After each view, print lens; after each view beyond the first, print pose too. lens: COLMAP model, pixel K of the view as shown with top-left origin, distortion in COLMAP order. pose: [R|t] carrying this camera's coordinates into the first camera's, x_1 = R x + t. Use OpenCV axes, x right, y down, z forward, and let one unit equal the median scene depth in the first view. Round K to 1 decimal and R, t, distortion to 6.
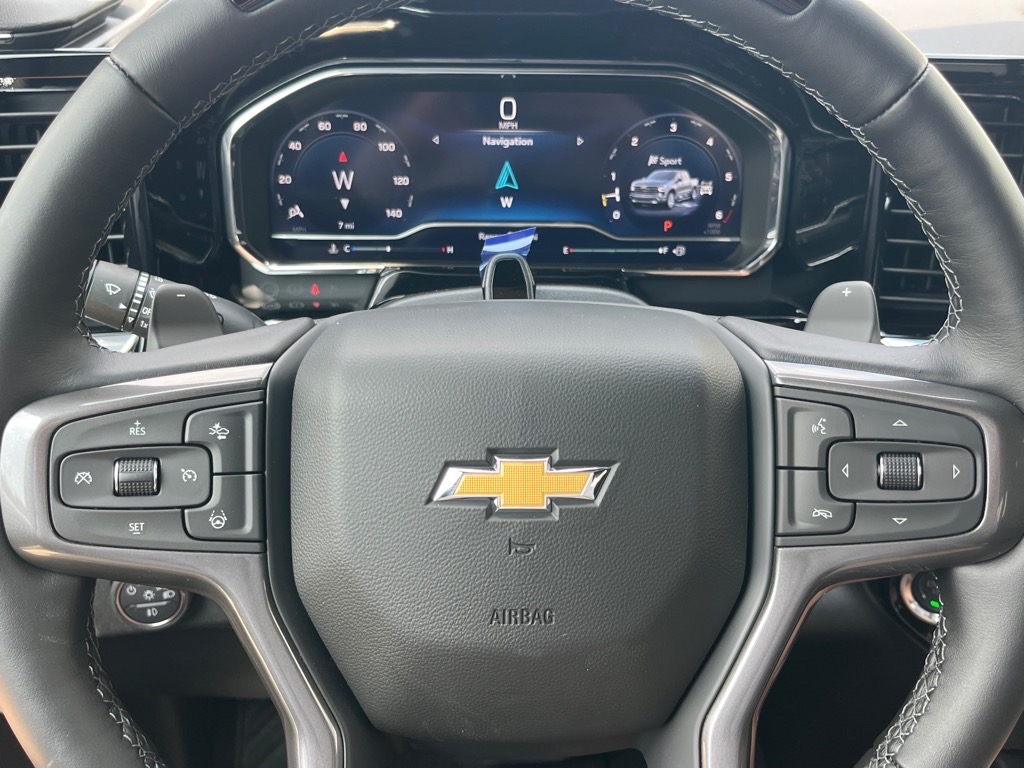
lens RADIAL K [[1002.0, 0, 512.0], [0, 1002.0, 384.0], [0, 0, 1]] dist [0.007732, 0.001201]
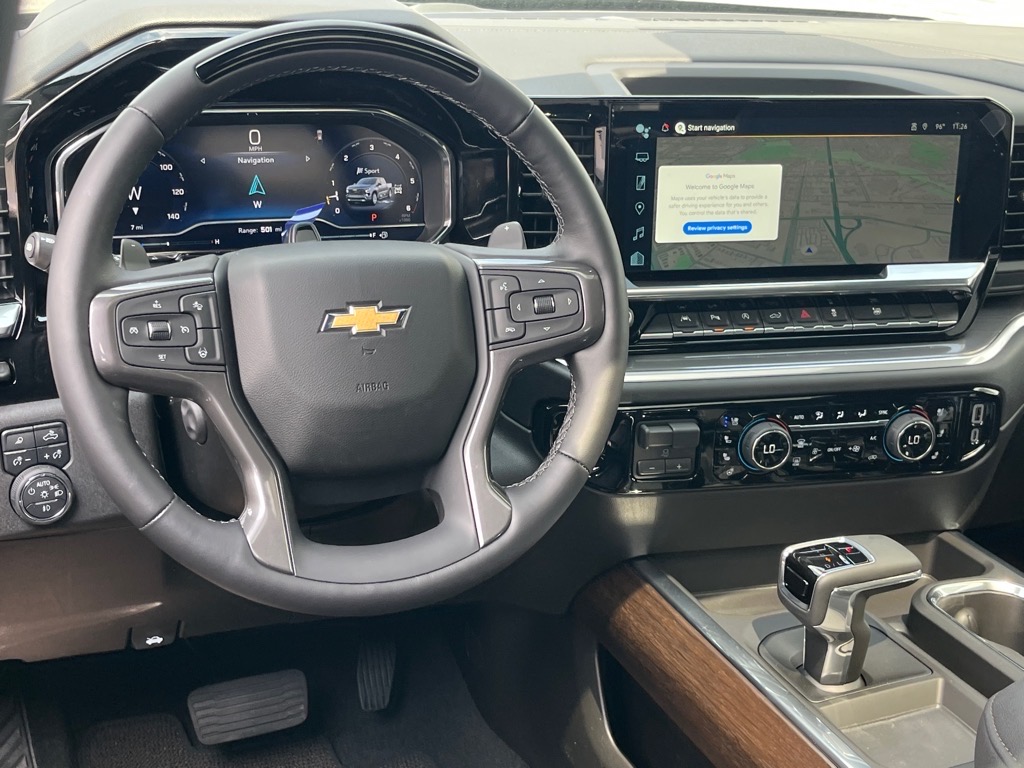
lens RADIAL K [[1152.4, 0, 512.0], [0, 1152.4, 384.0], [0, 0, 1]] dist [-0.000887, -0.223954]
pose [[0.936708, -0.092841, 0.337578, -0.349738], [0.114453, 0.992425, -0.044647, 0.255860], [-0.330876, 0.080459, 0.940238, -0.849156]]
